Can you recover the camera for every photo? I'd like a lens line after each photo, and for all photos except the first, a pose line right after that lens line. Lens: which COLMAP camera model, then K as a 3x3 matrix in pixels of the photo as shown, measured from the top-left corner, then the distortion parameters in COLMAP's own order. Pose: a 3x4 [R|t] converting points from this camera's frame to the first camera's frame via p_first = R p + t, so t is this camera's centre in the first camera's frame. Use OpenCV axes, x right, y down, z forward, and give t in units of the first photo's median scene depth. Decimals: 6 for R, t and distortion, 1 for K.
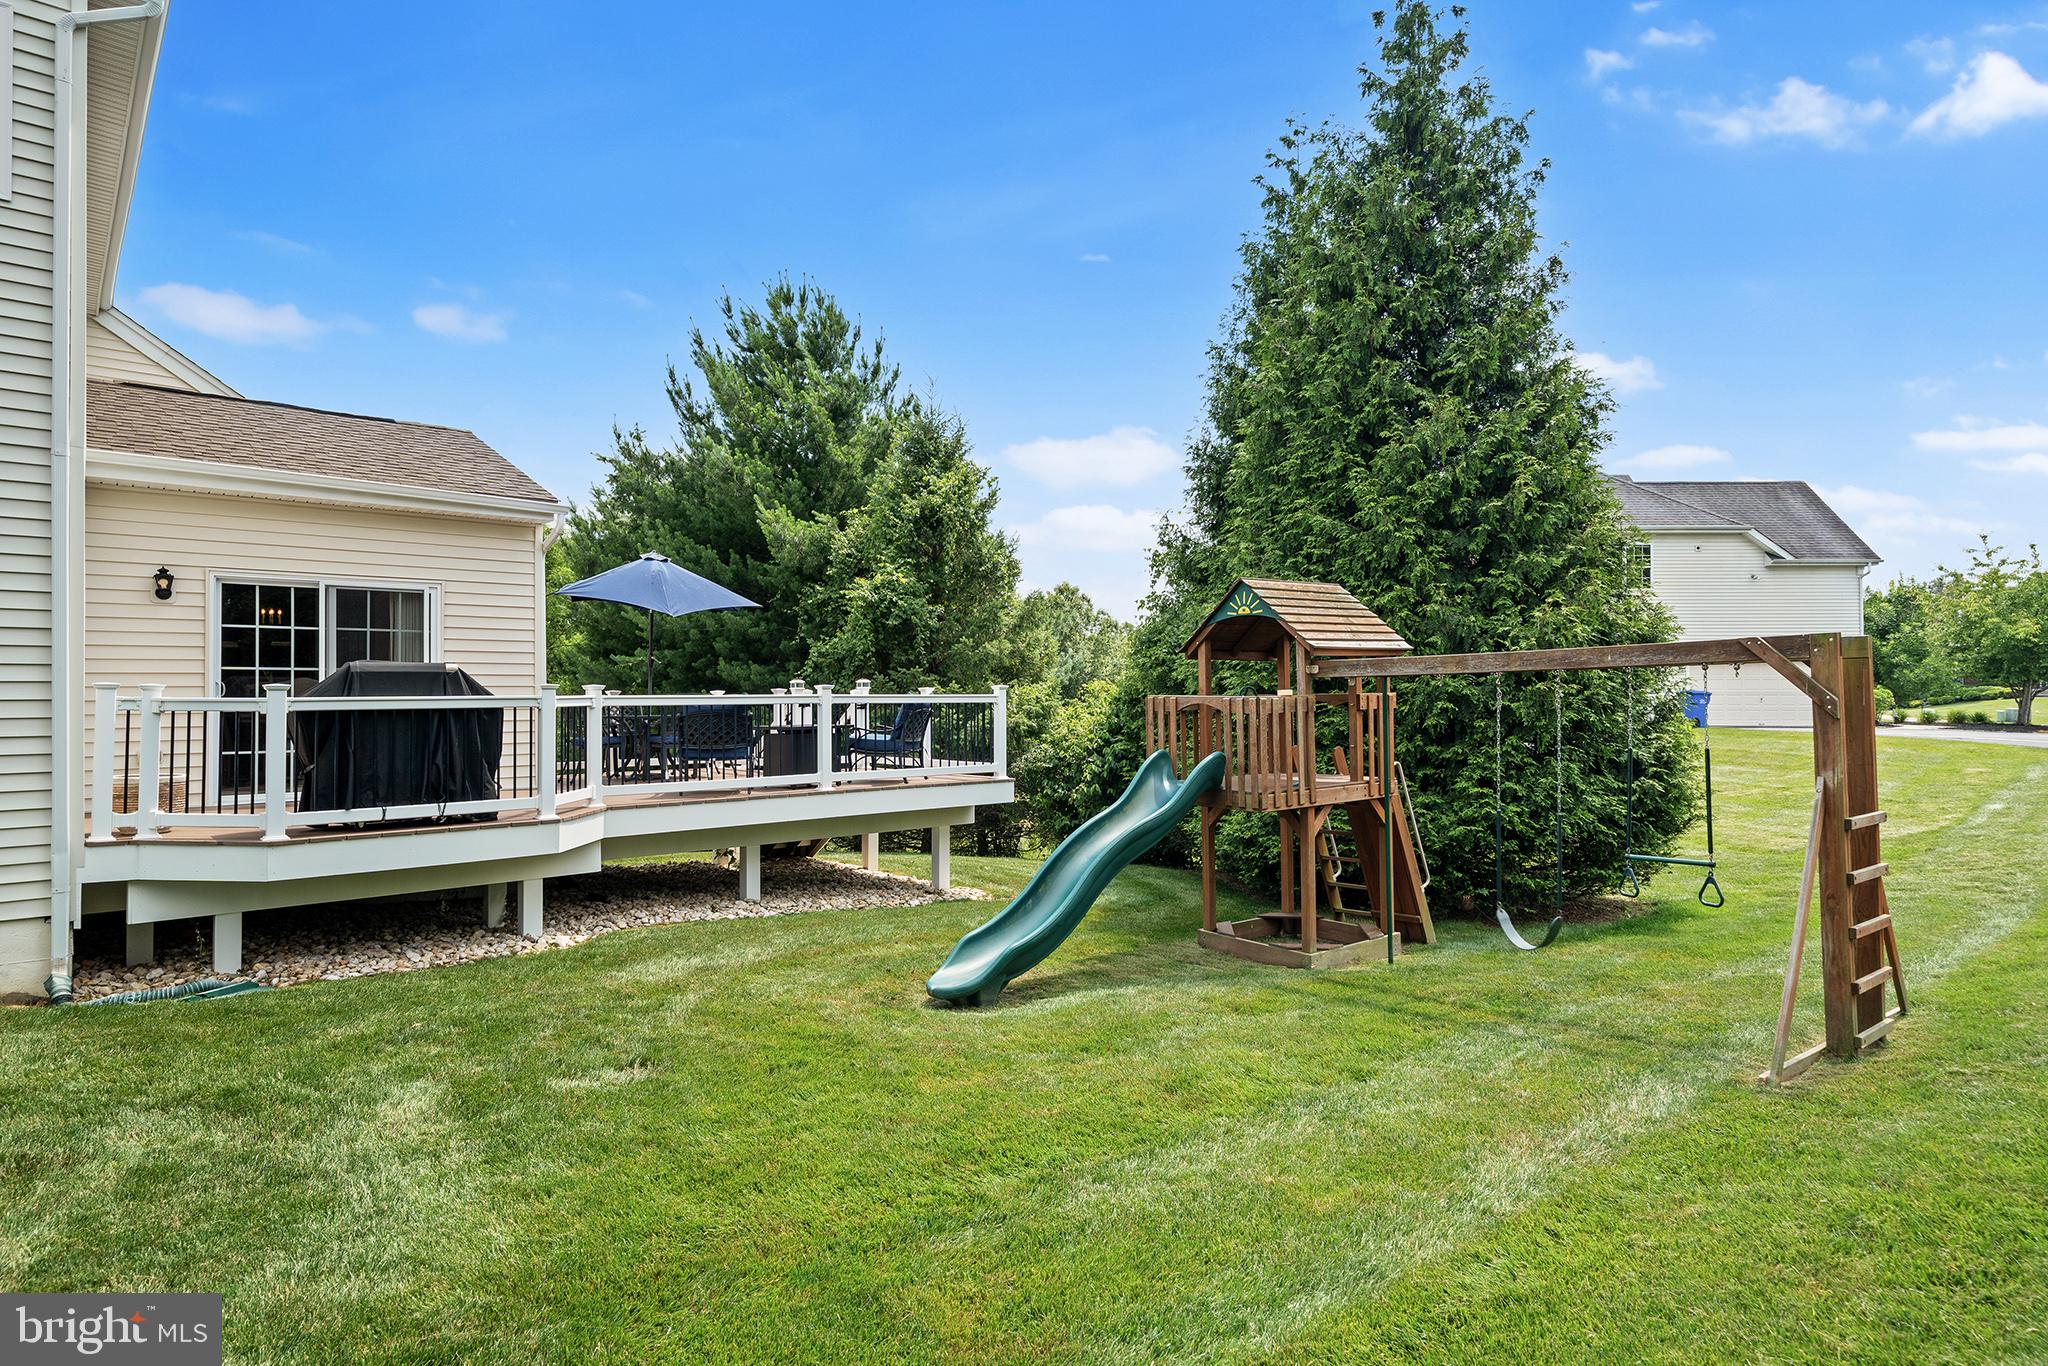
lens RADIAL K [[1106.7, 0, 1023.7], [0, 1106.7, 673.8], [0, 0, 1]] dist [0.001565, 0.000700]
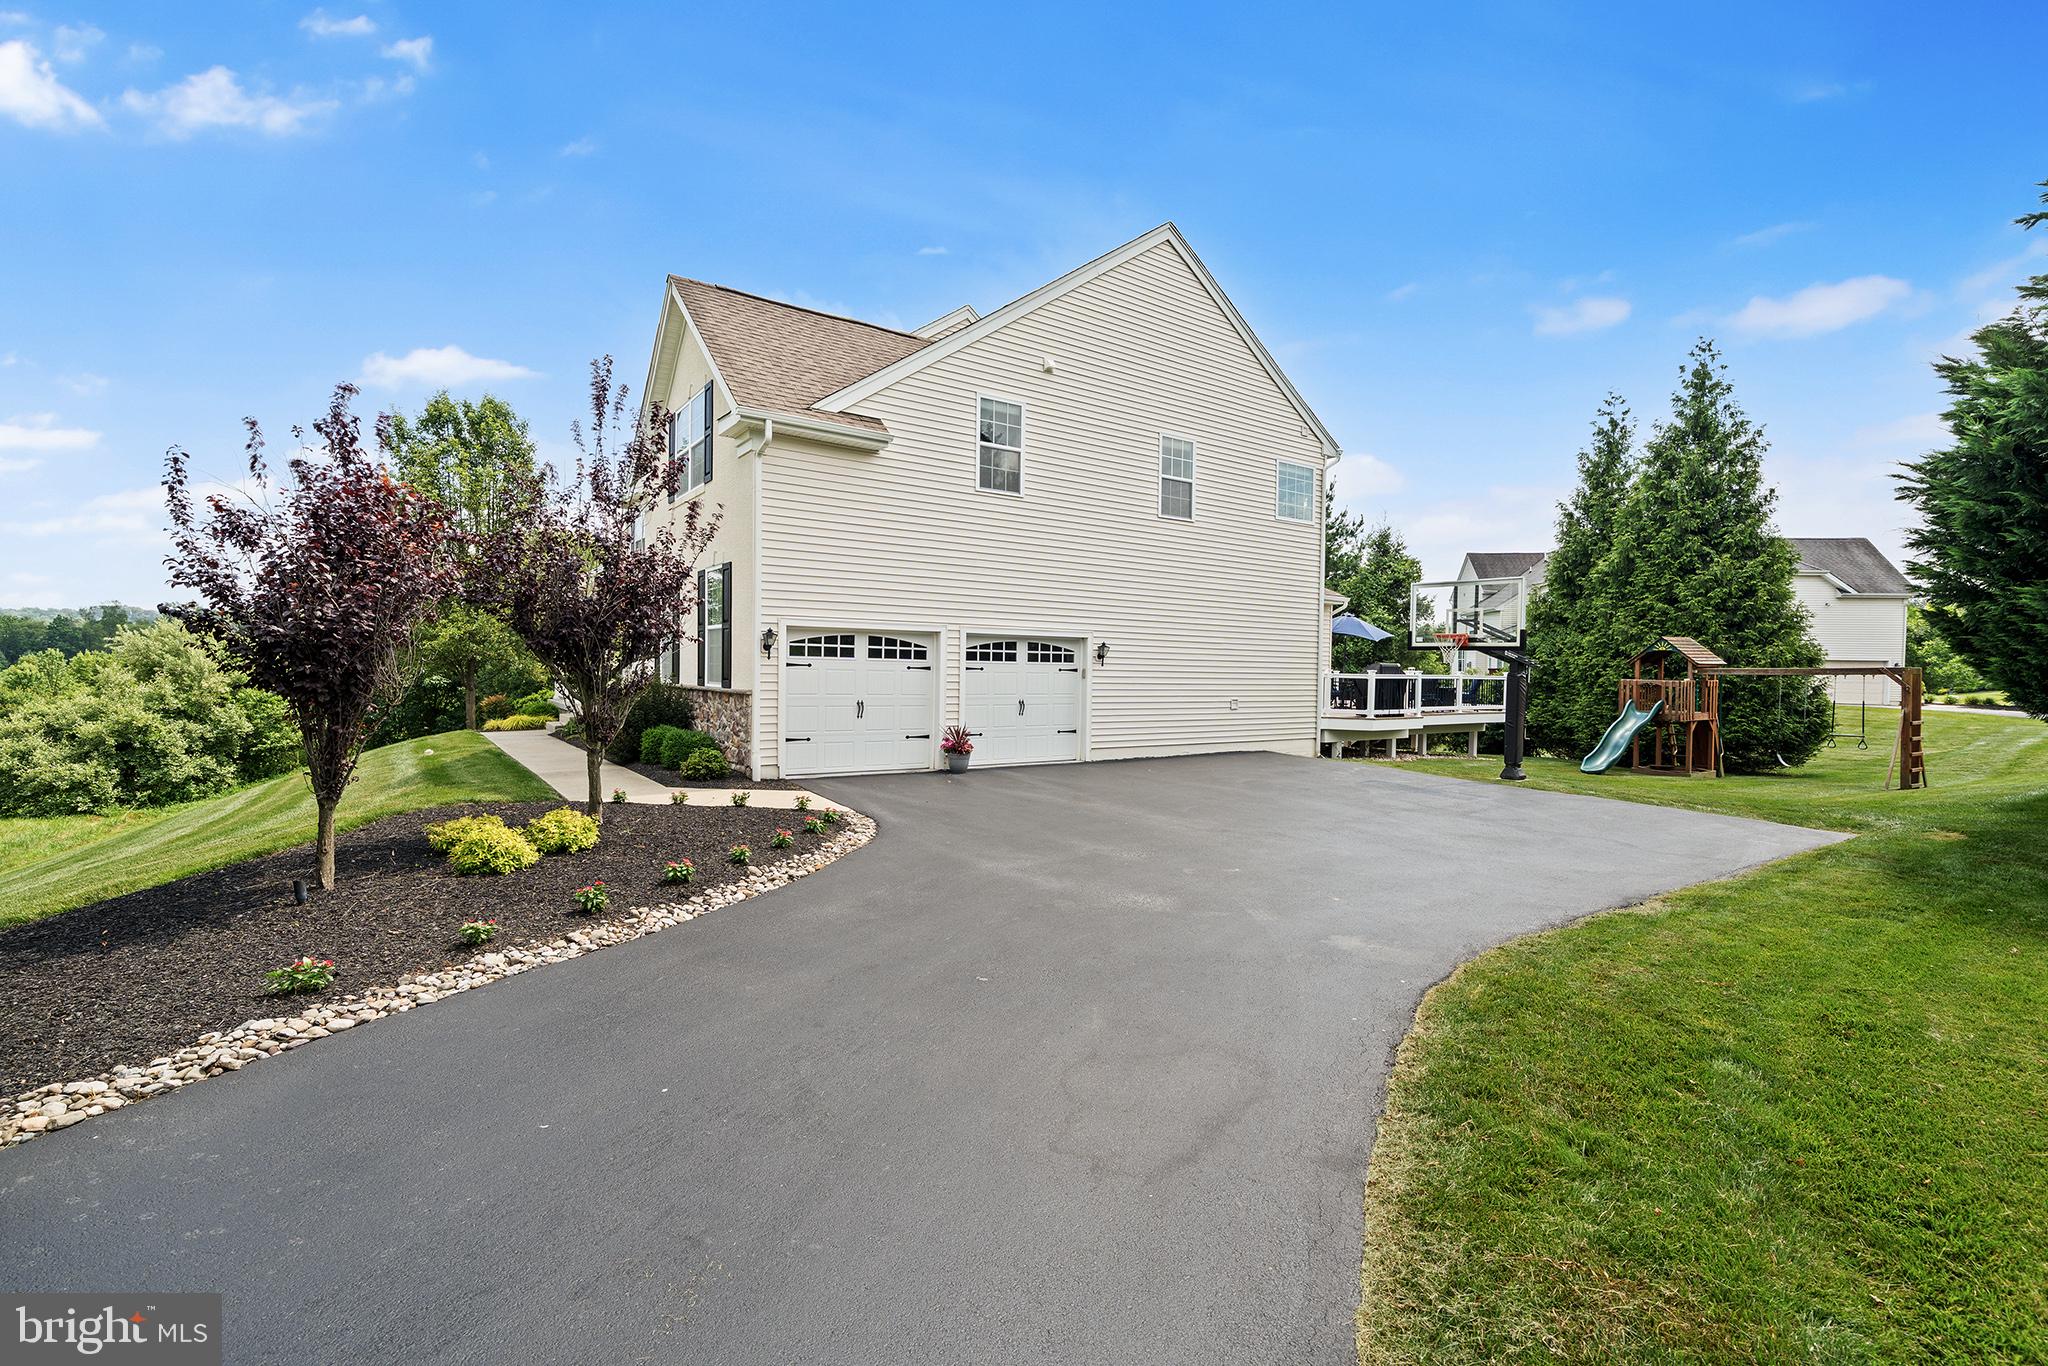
lens RADIAL K [[903.5, 0, 1022.7], [0, 903.5, 685.7], [0, 0, 1]] dist [0.001165, 0.000129]
pose [[0.992785, 0.023591, -0.117562, -0.834250], [-0.018869, 0.998976, 0.041121, -0.021429], [0.118412, -0.038606, 0.992214, -1.055112]]
